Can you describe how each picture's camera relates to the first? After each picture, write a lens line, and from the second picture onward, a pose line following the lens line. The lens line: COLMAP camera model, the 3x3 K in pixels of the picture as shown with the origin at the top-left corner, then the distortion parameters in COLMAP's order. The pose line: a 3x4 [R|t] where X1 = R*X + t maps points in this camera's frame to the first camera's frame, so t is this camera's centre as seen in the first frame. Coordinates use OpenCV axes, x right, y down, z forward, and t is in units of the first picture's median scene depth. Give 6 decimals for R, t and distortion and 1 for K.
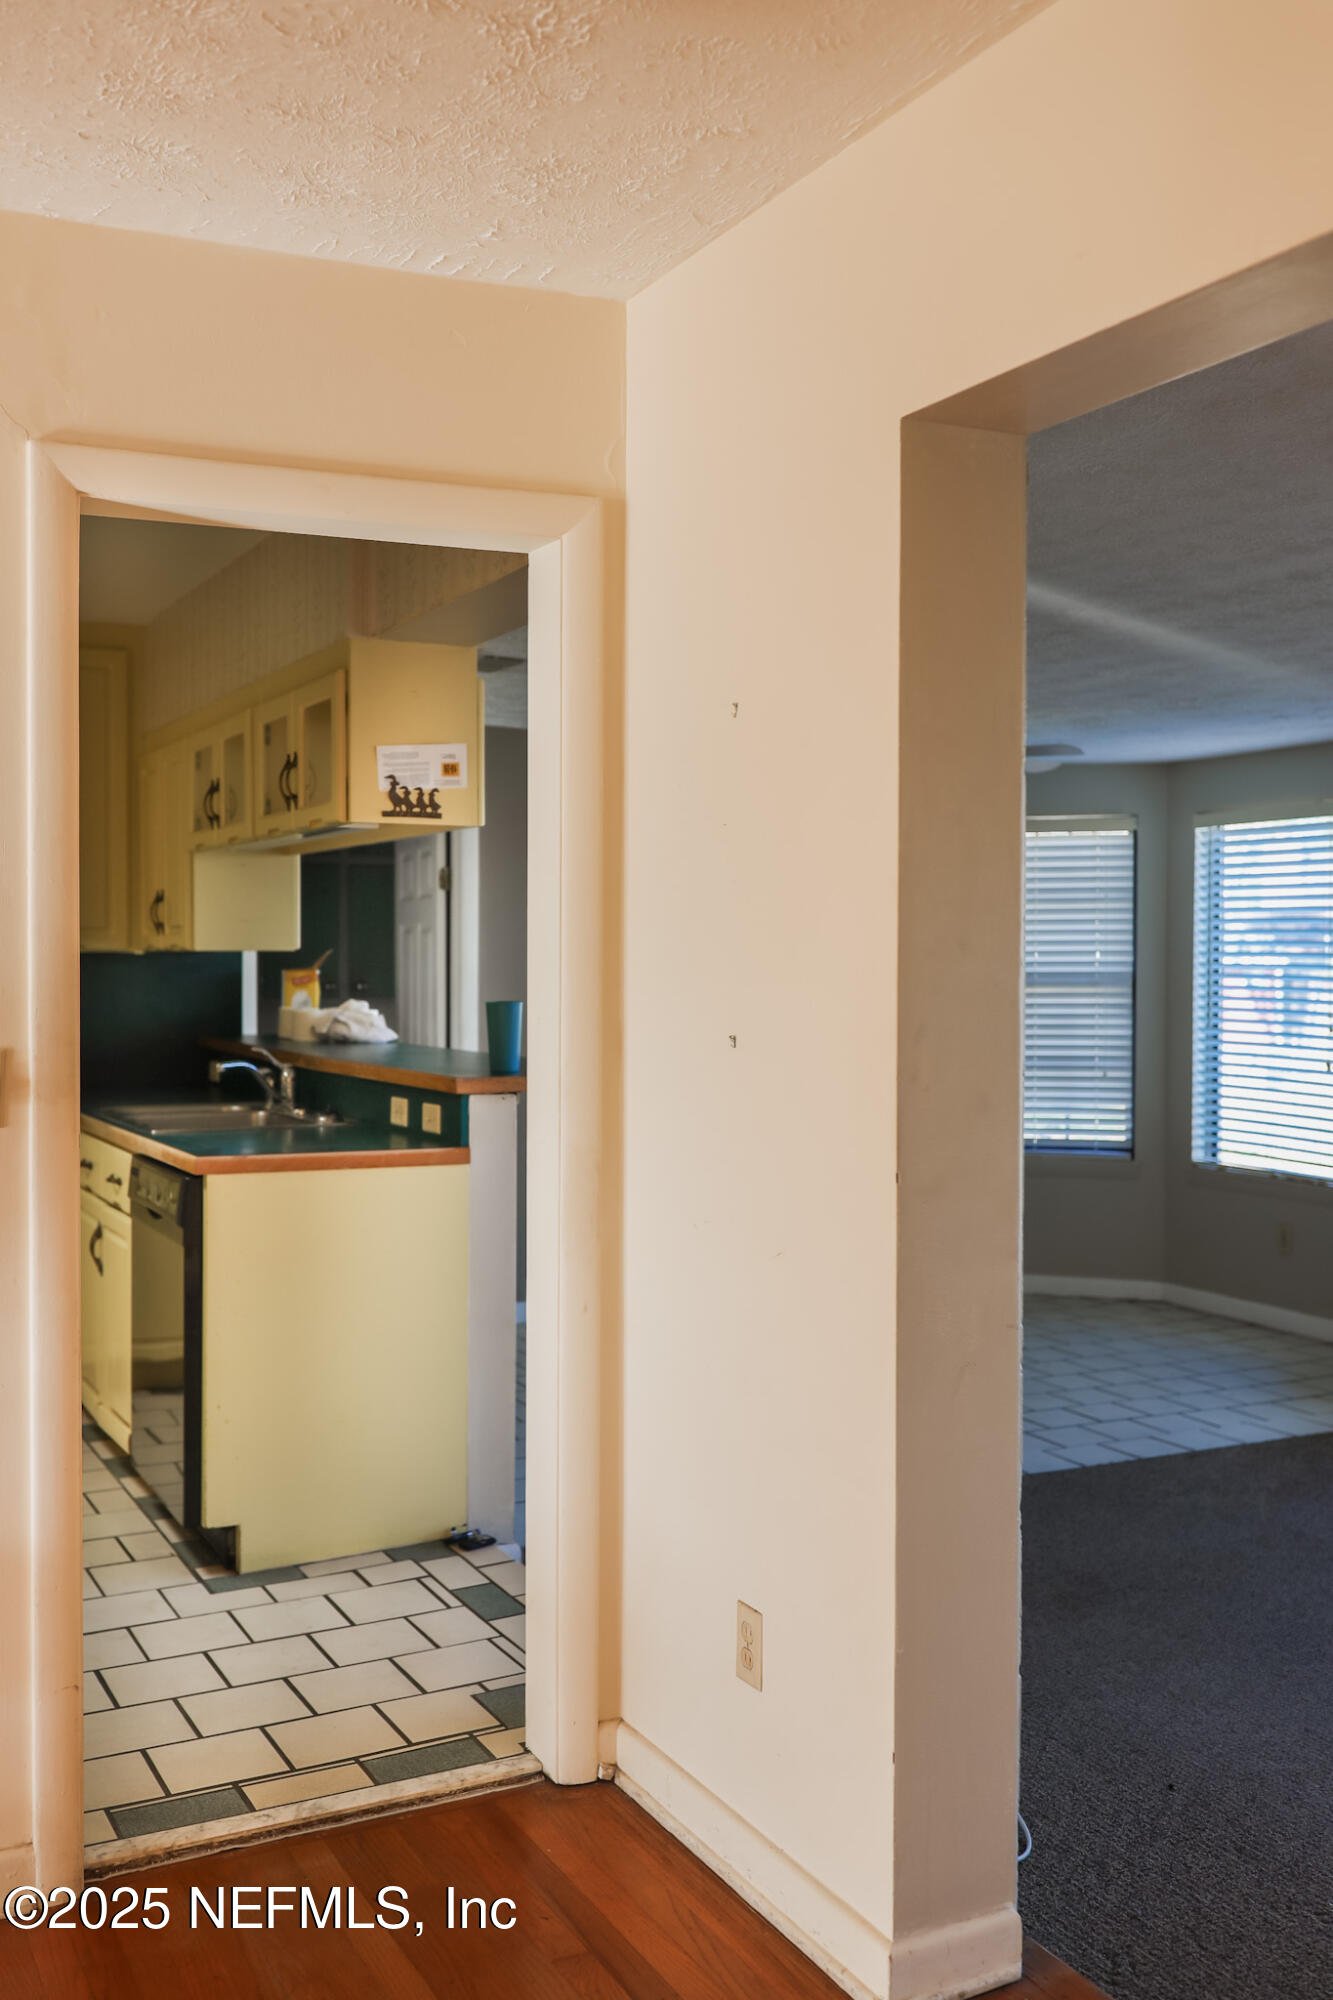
lens RADIAL K [[1922.1, 0, 666.5], [0, 1922.1, 1000.0], [0, 0, 1]] dist [-0.005543, -0.005945]
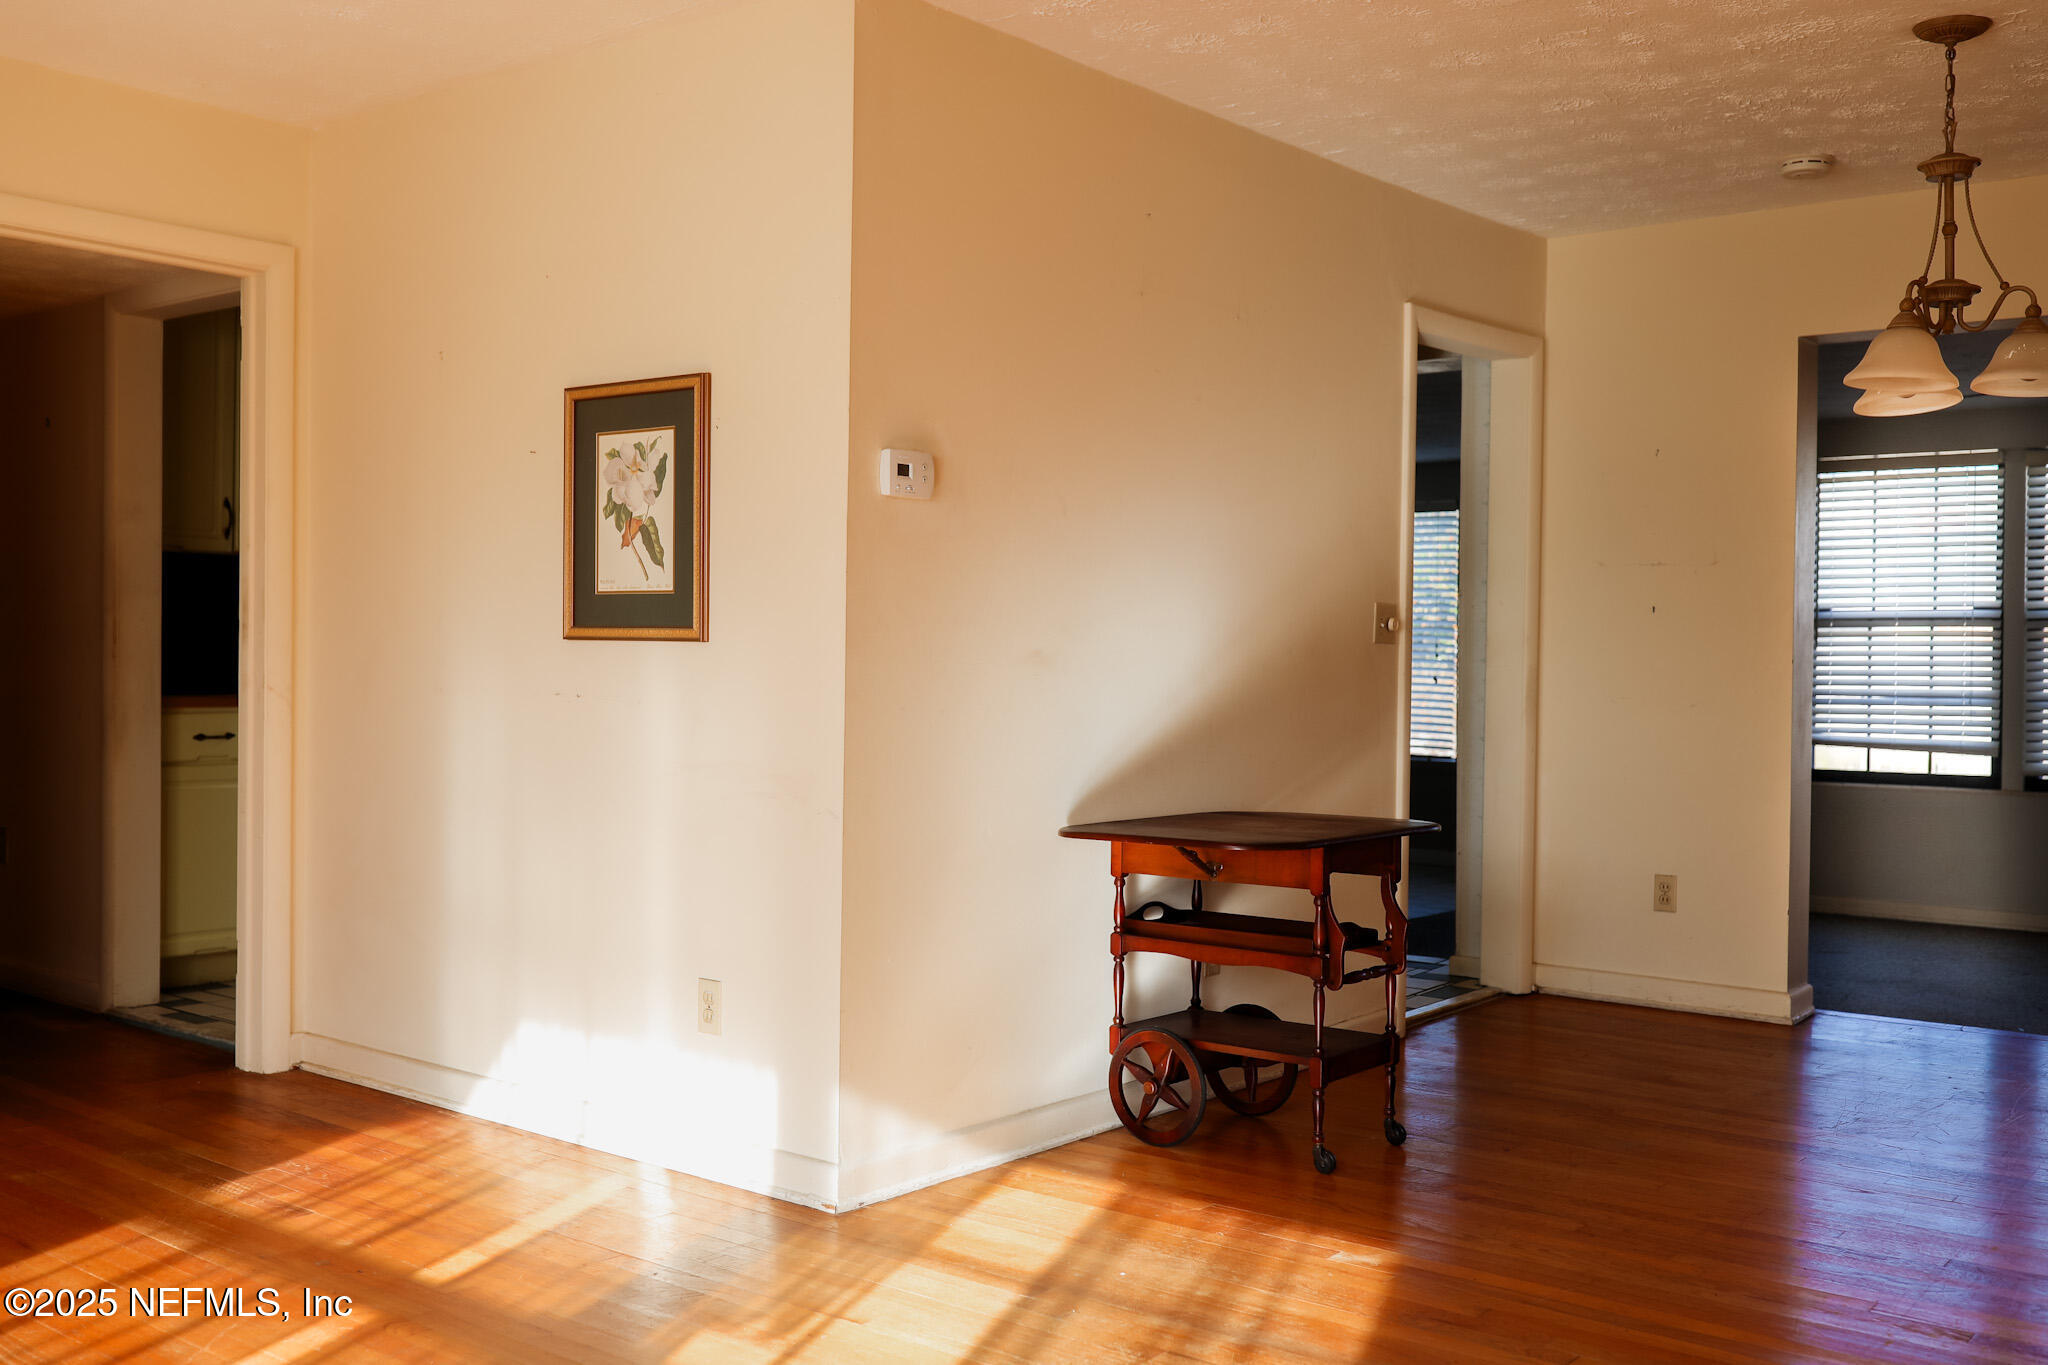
lens RADIAL K [[1968.2, 0, 1024.0], [0, 1968.2, 682.5], [0, 0, 1]] dist [-0.005543, -0.005945]
pose [[0.918482, 0.000380, 0.395462, -1.460121], [0.001272, 0.999992, -0.003914, 0.111317], [-0.395460, 0.004098, 0.918474, -0.710400]]
